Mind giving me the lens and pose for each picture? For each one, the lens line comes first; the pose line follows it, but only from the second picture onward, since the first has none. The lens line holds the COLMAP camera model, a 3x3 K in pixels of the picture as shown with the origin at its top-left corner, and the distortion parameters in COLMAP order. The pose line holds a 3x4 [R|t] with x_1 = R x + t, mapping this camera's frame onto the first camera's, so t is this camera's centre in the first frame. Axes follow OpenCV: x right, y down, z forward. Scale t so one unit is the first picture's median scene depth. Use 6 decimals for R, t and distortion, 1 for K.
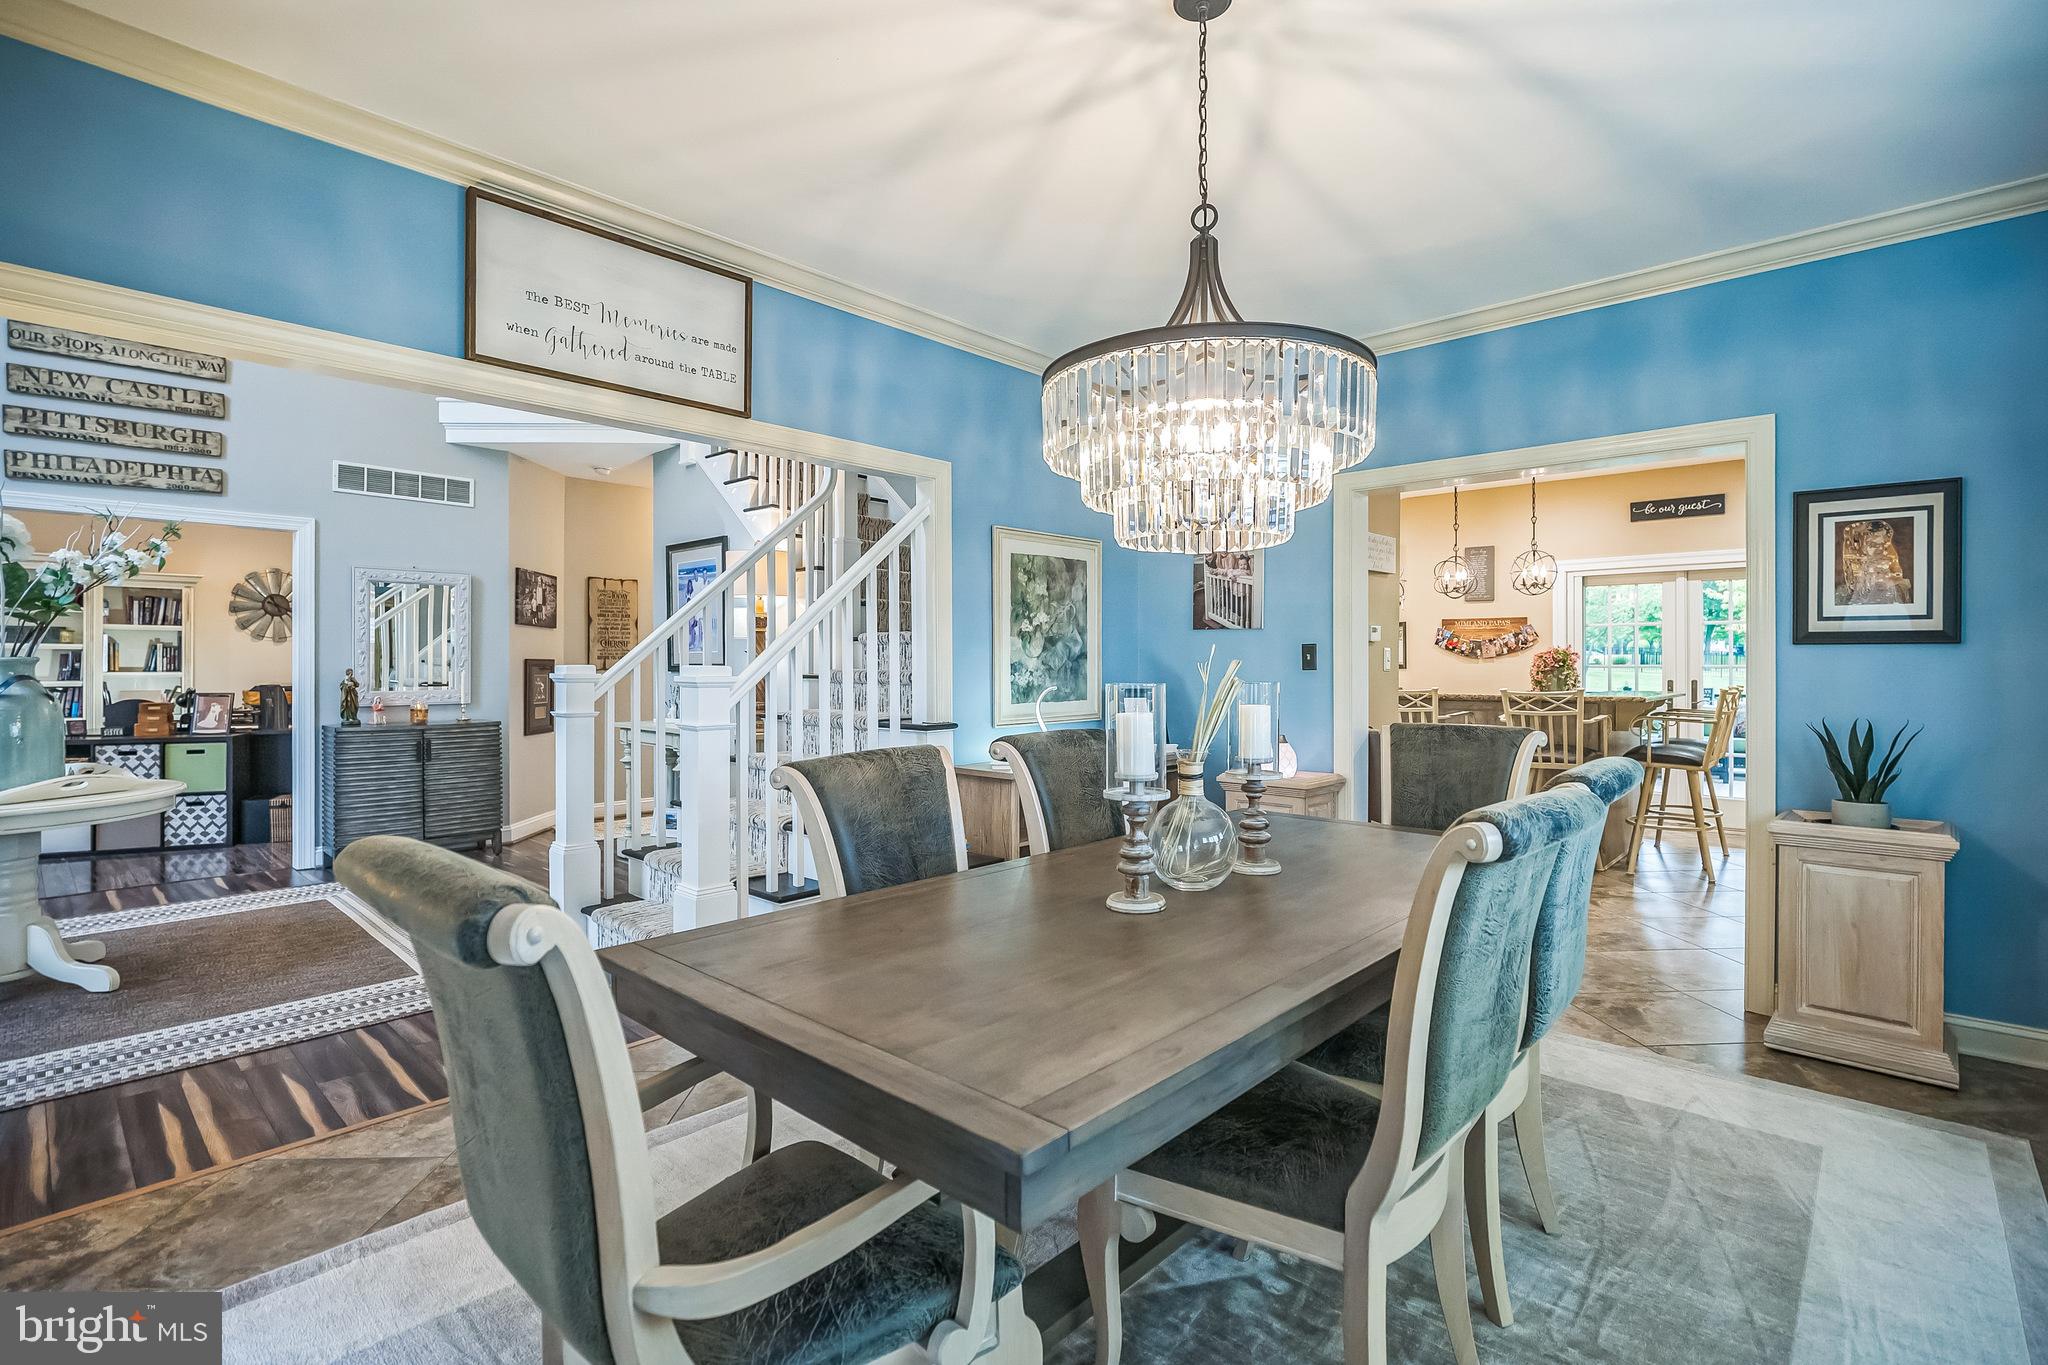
lens RADIAL K [[940.4, 0, 1036.4], [0, 940.4, 658.3], [0, 0, 1]] dist [-0.023213, 0.005468]
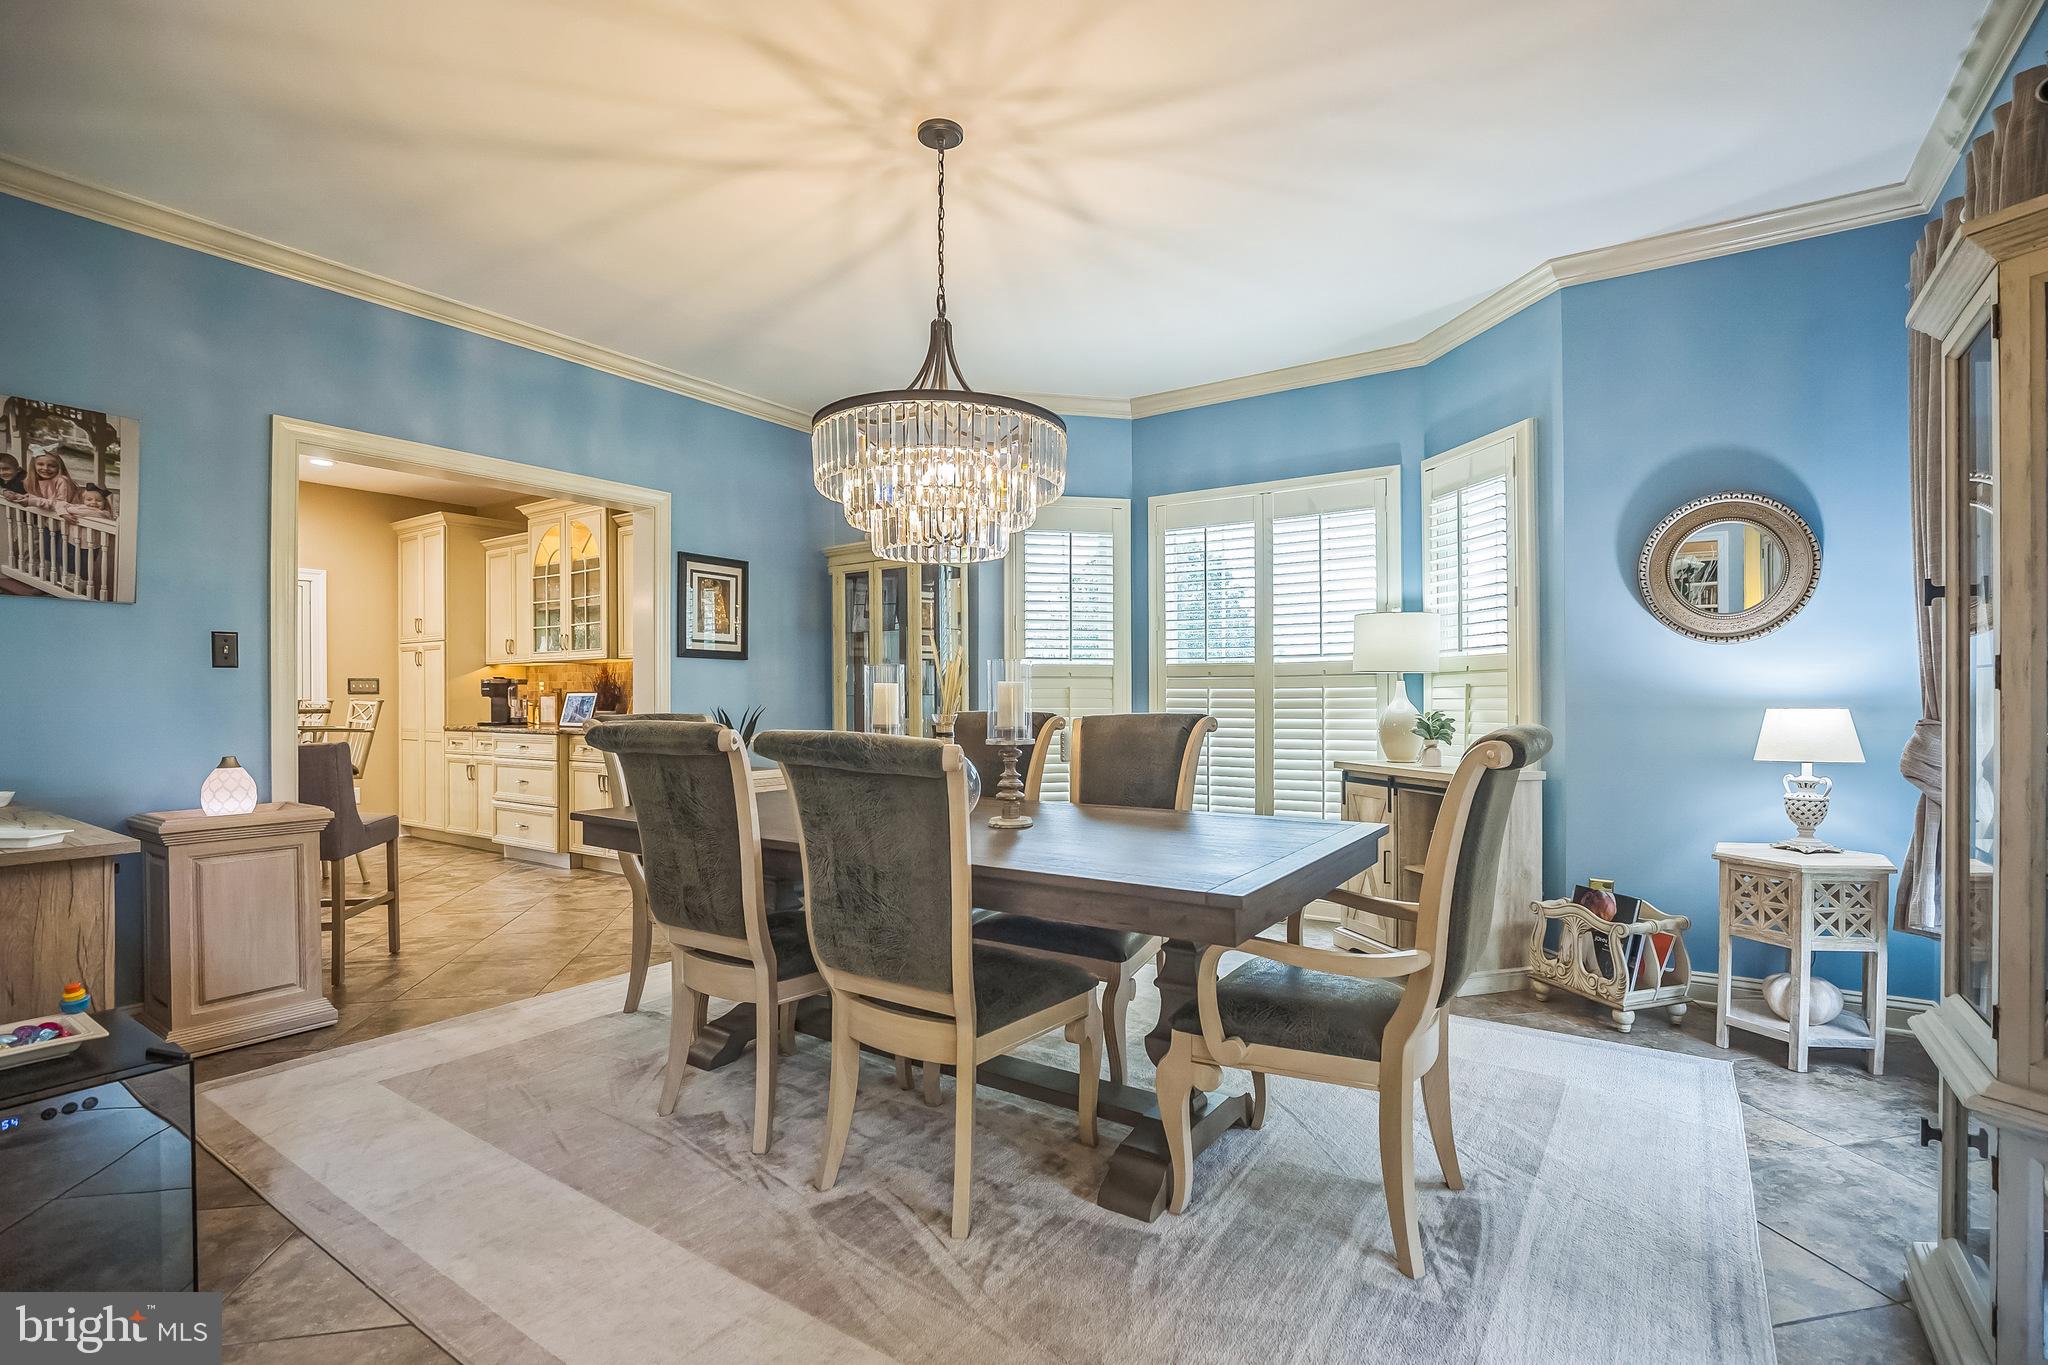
lens RADIAL K [[951.2, 0, 1035.2], [0, 951.2, 691.0], [0, 0, 1]] dist [-0.021571, 0.005968]
pose [[-0.147270, 0.006548, 0.989075, -0.492148], [-0.002853, 0.999971, -0.007044, 0.031800], [-0.989092, -0.003859, -0.147247, 0.458976]]
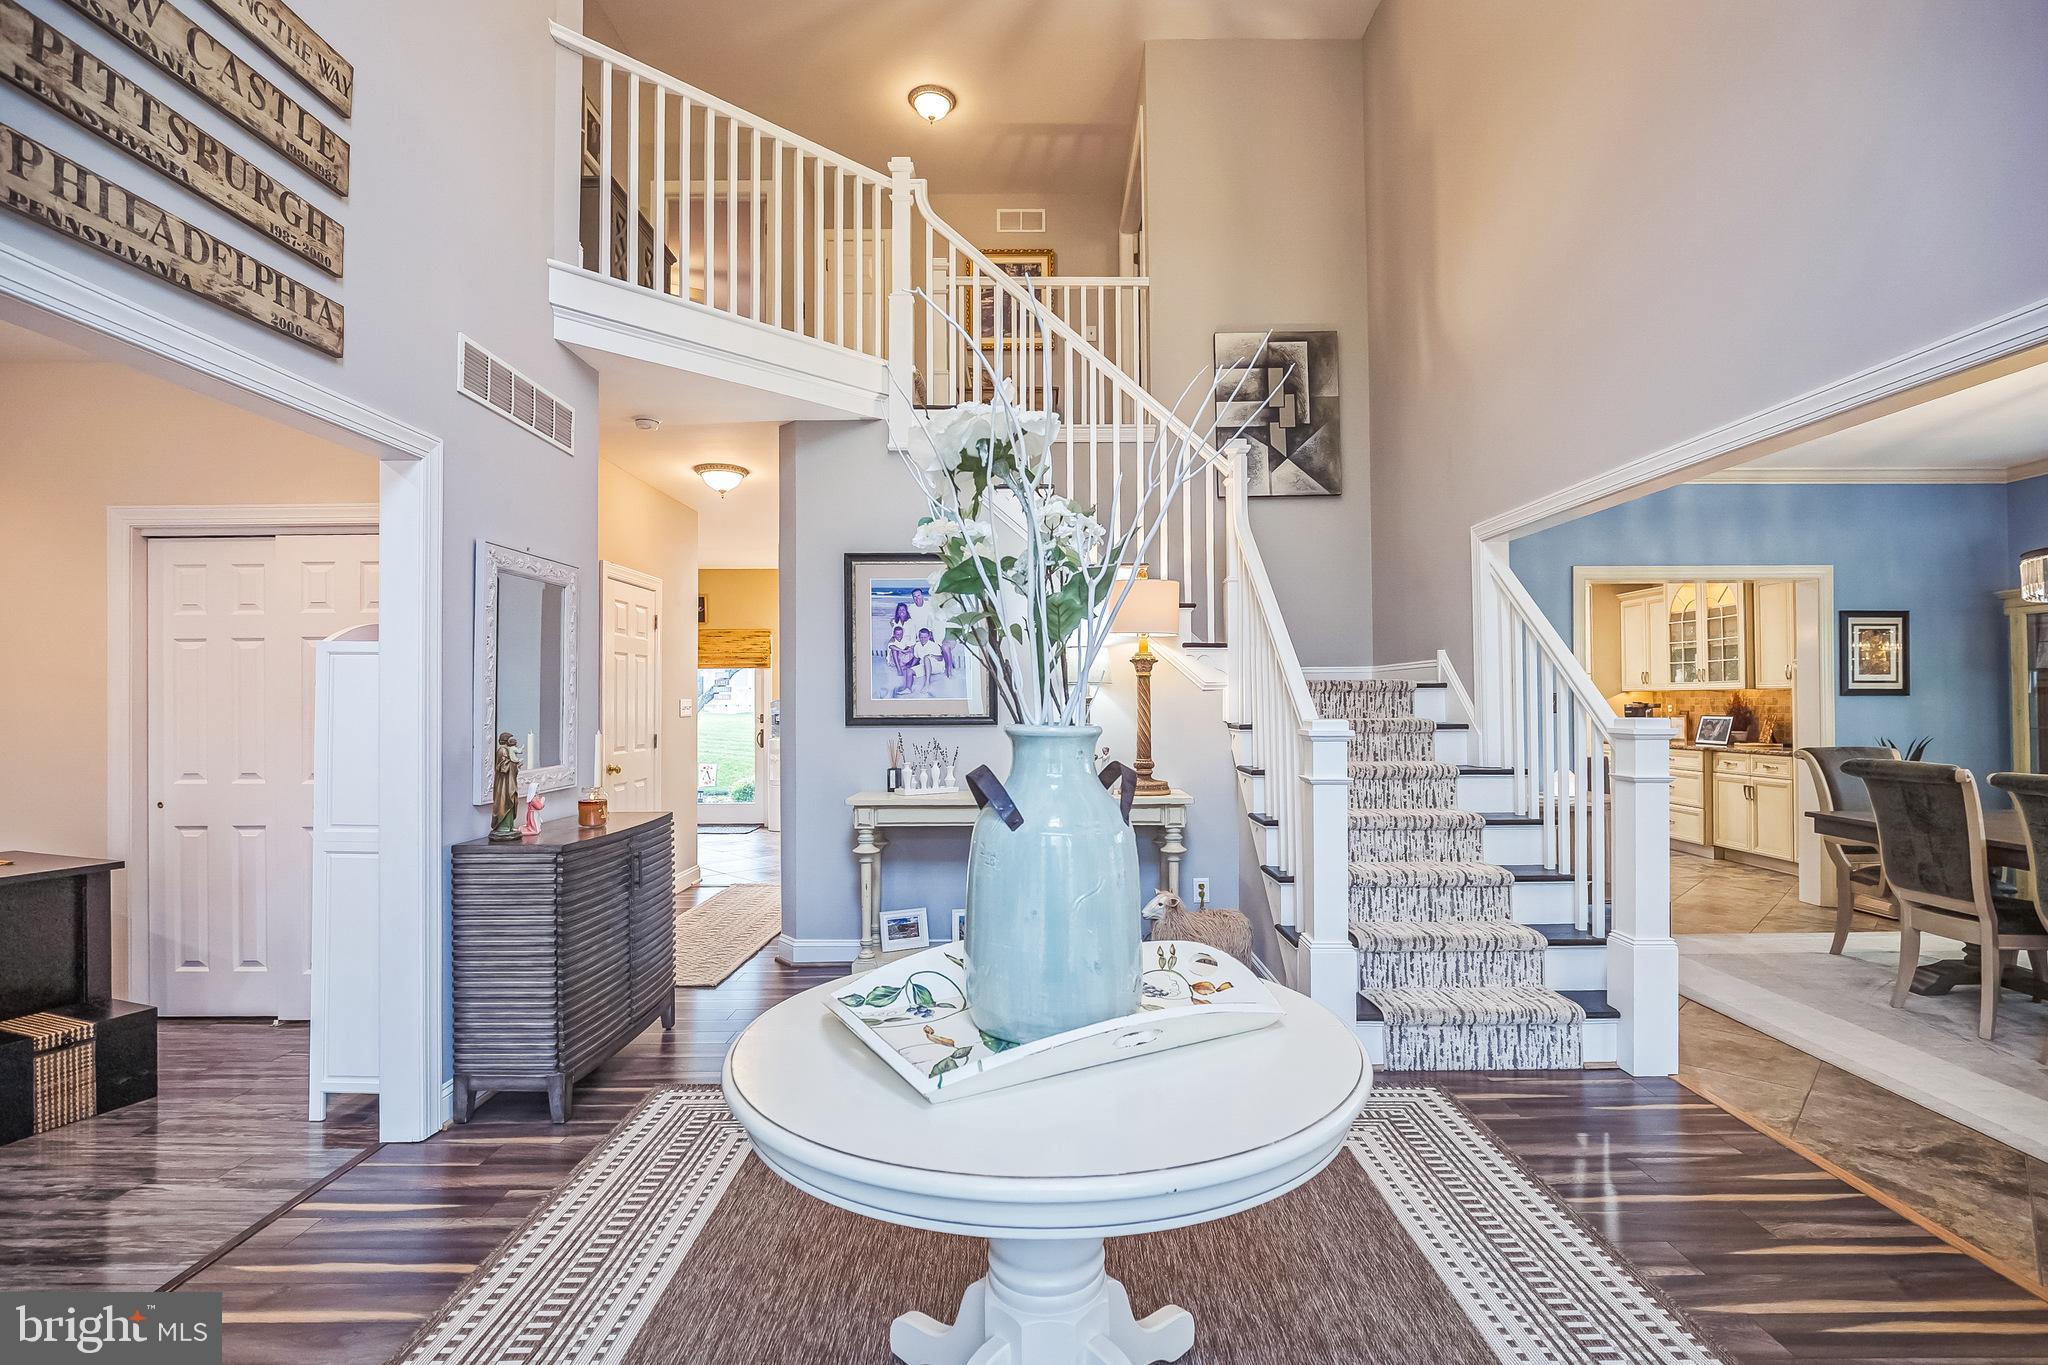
lens RADIAL K [[951.2, 0, 1035.2], [0, 951.2, 691.0], [0, 0, 1]] dist [-0.021571, 0.005968]
pose [[0.742883, 0.002737, 0.669415, -1.054758], [0.001494, 0.999982, -0.005746, -0.010992], [-0.669419, 0.005269, 0.742866, 0.477727]]
